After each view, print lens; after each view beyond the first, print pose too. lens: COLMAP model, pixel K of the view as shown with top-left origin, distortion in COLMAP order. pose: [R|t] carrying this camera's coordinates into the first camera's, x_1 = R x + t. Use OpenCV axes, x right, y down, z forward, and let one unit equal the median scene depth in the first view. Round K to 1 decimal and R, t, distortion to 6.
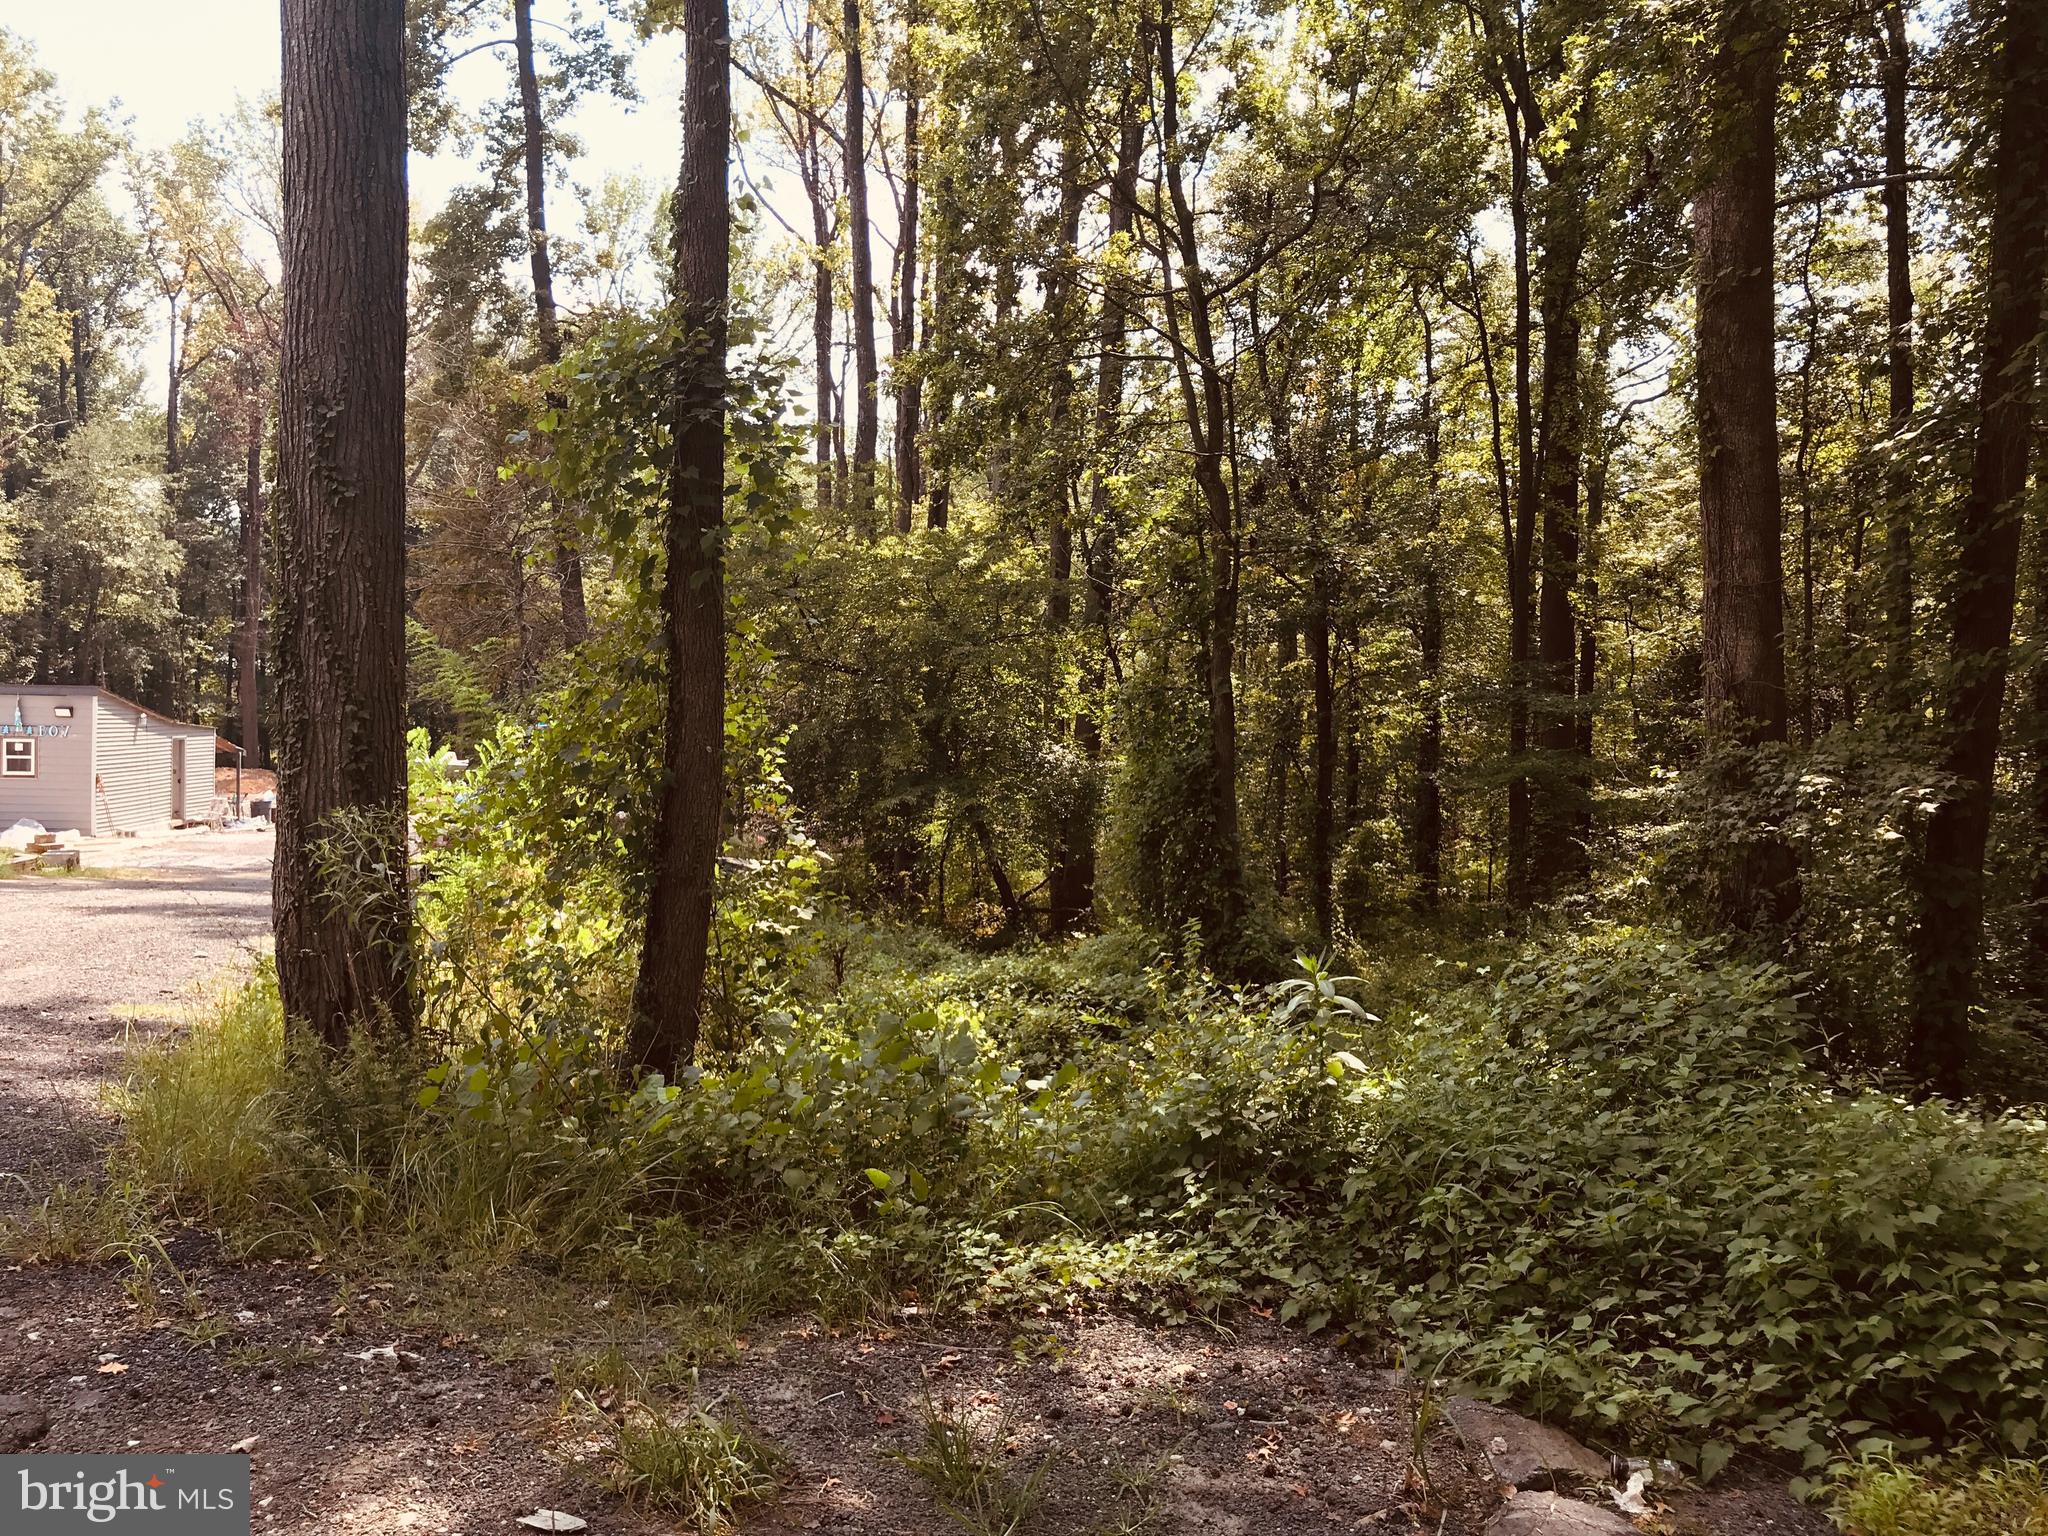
lens RADIAL K [[1666.3, 0, 1024.0], [0, 1666.3, 768.0], [0, 0, 1]] dist [0.044679, -0.072238]
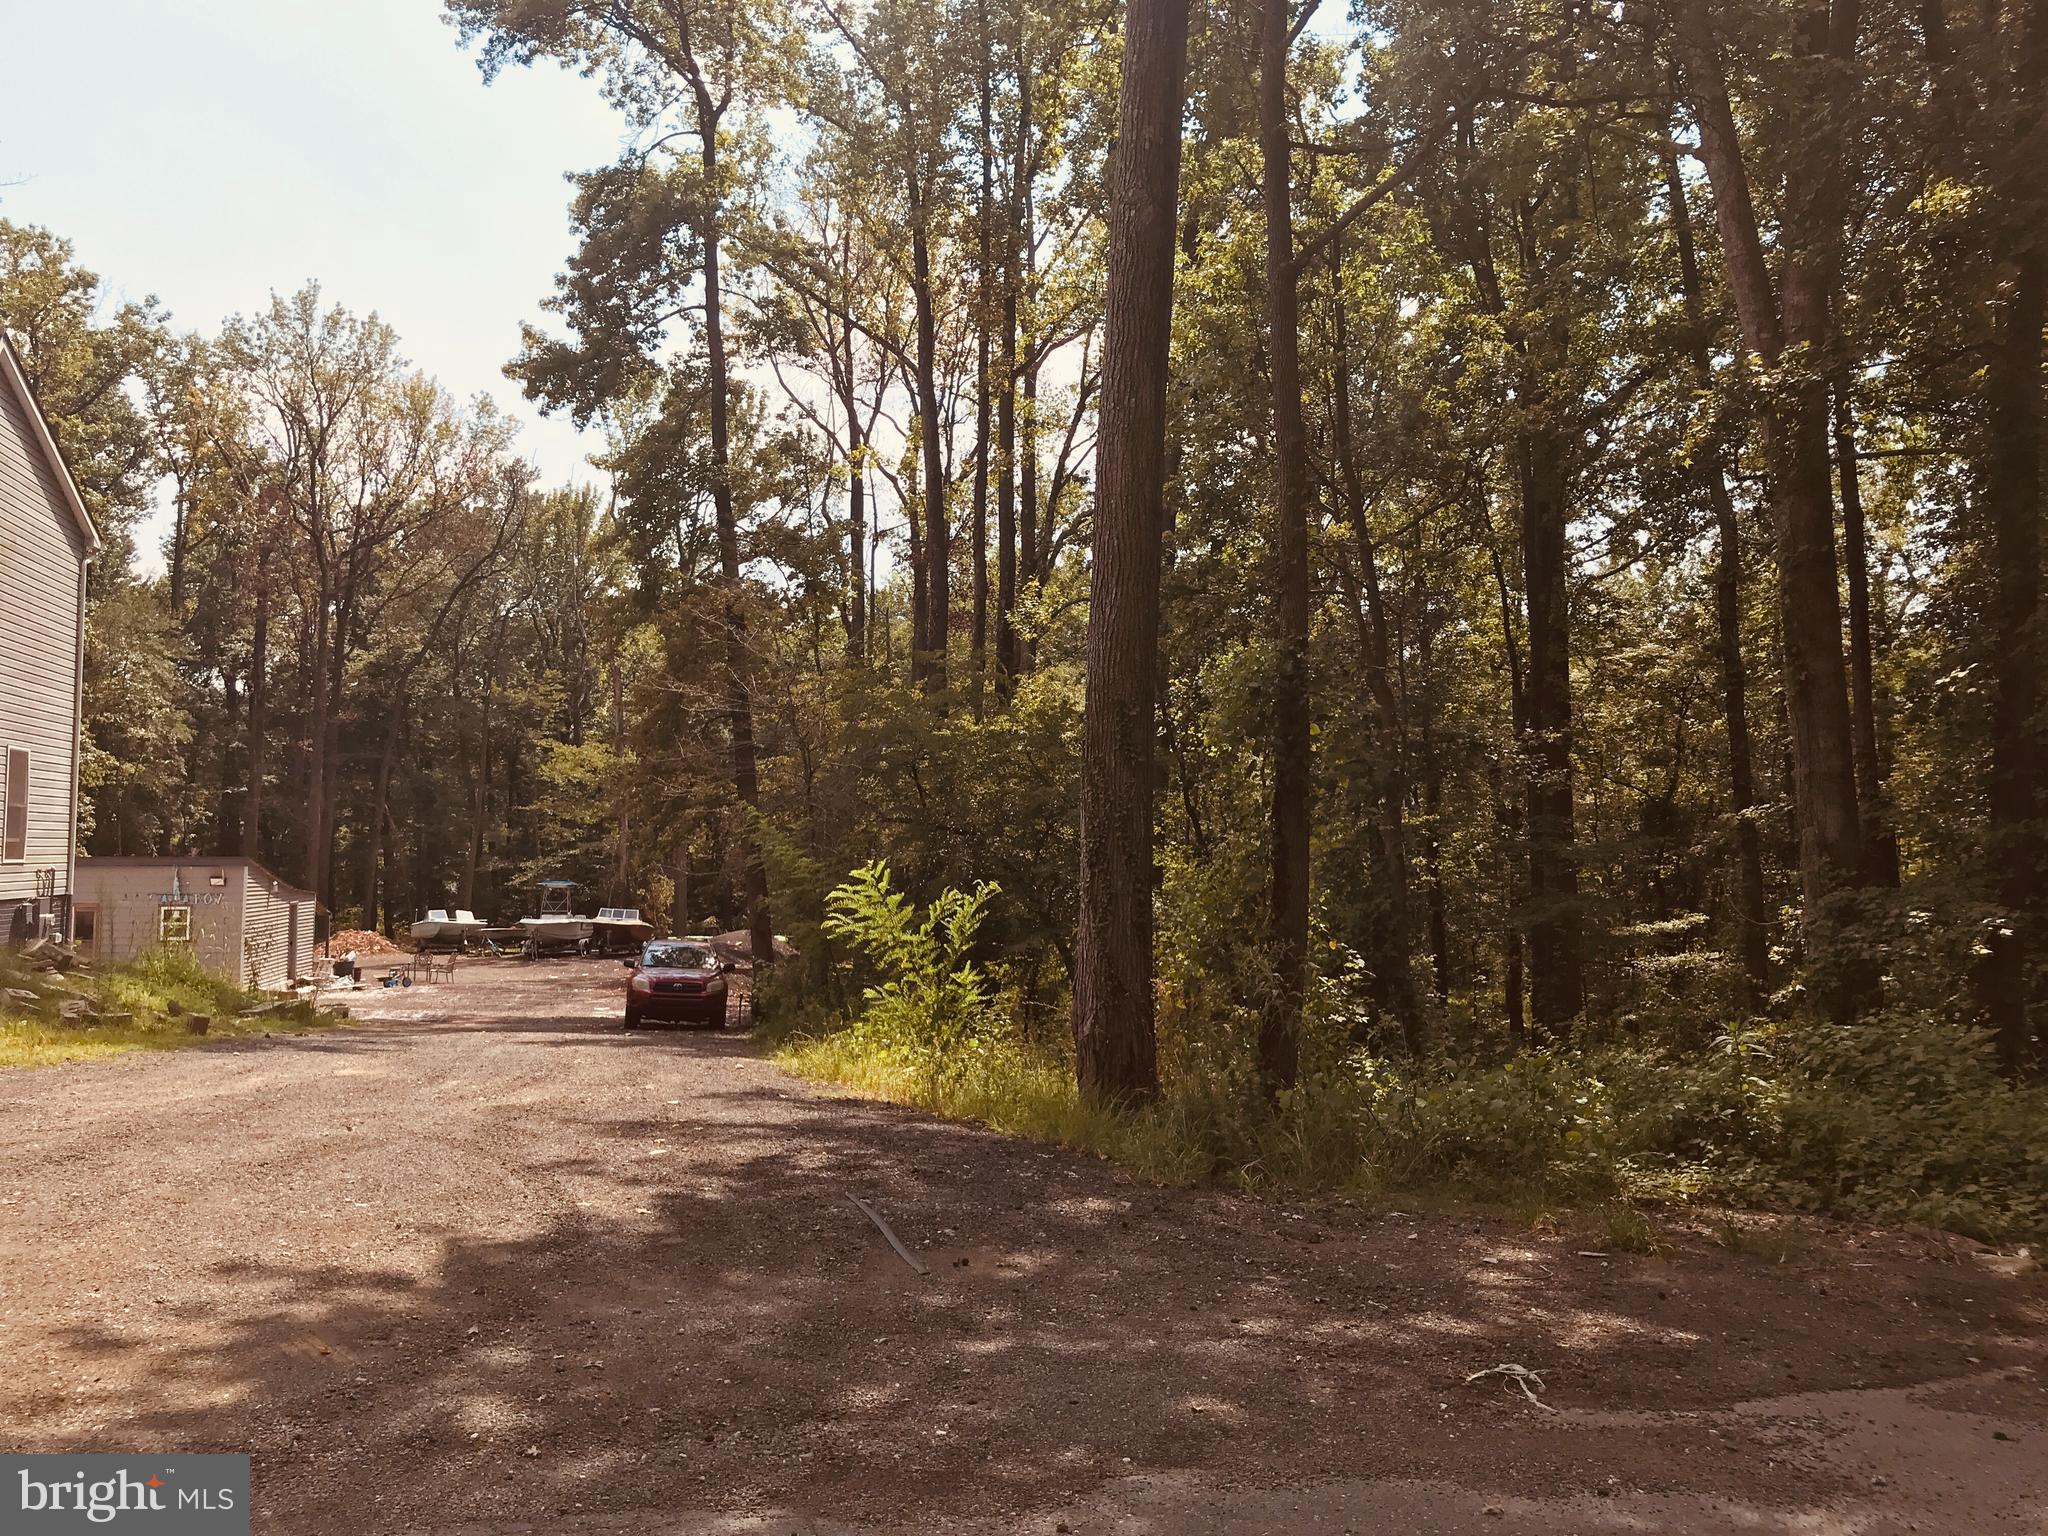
lens RADIAL K [[1675.7, 0, 1024.0], [0, 1675.7, 768.0], [0, 0, 1]] dist [0.002631, 0.007305]
pose [[0.998237, -0.013728, 0.057742, -0.114464], [0.018728, 0.996037, -0.086950, -0.002192], [-0.056320, 0.087878, 0.994538, -0.120100]]
